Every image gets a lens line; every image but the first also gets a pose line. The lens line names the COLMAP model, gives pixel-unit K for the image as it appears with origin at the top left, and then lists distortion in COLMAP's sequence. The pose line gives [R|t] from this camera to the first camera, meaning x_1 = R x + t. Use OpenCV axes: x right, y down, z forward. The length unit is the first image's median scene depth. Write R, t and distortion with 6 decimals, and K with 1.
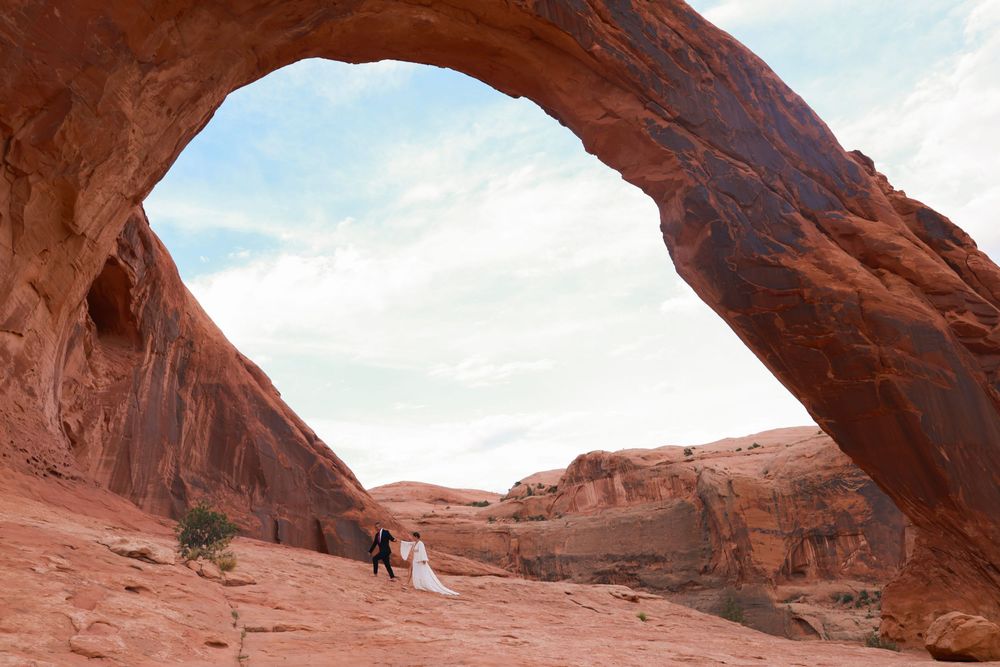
lens RADIAL K [[771.5, 0, 496.1], [0, 771.5, 332.5], [0, 0, 1]] dist [-0.083191, 0.099045]
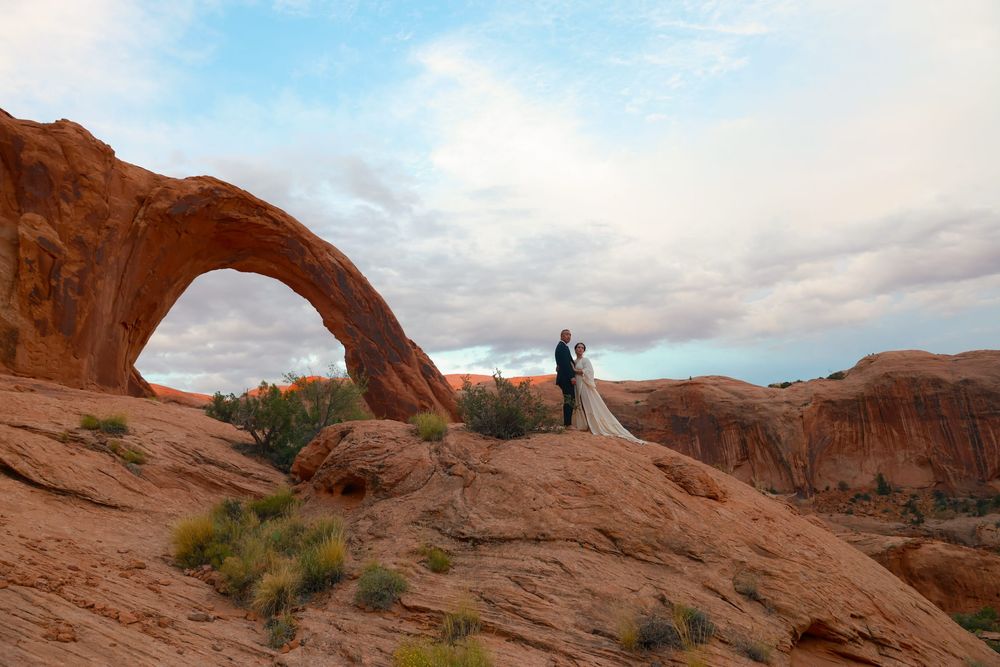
lens RADIAL K [[693.6, 0, 504.9], [0, 693.6, 325.2], [0, 0, 1]] dist [-0.094258, 0.060524]
pose [[0.917052, 0.128220, 0.377592, -0.091416], [-0.161325, 0.985240, 0.057247, -0.189704], [-0.364678, -0.113414, 0.924201, -0.633812]]
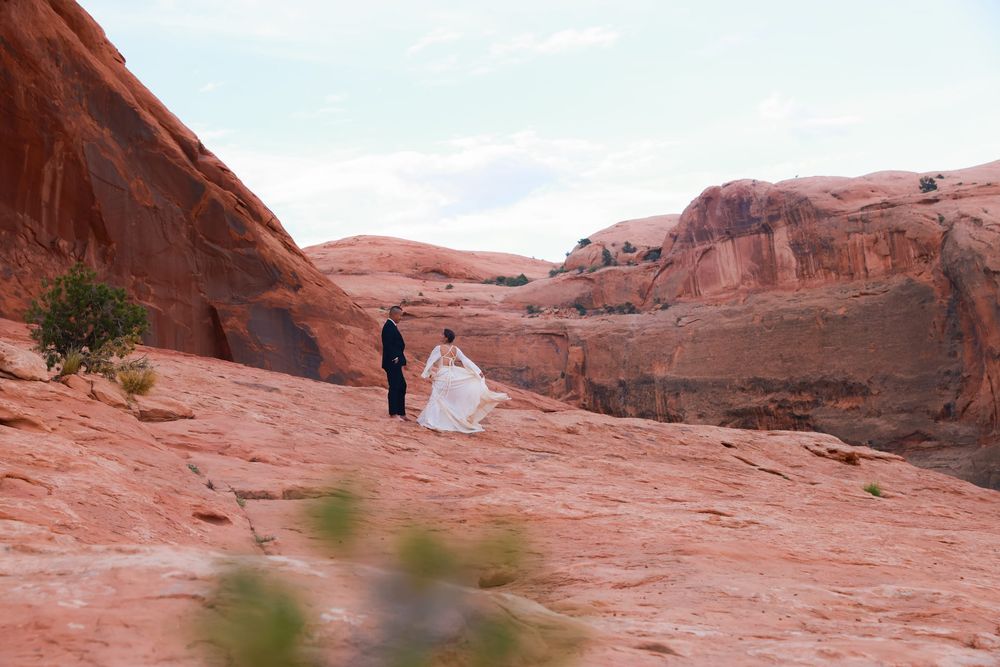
lens RADIAL K [[1513.2, 0, 499.1], [0, 1513.2, 334.3], [0, 0, 1]] dist [0.144254, 0.000000]
pose [[0.999588, 0.012915, -0.025643, -0.011119], [-0.006036, 0.967682, 0.252103, 0.000475], [0.028070, -0.251844, 0.967361, -0.001708]]
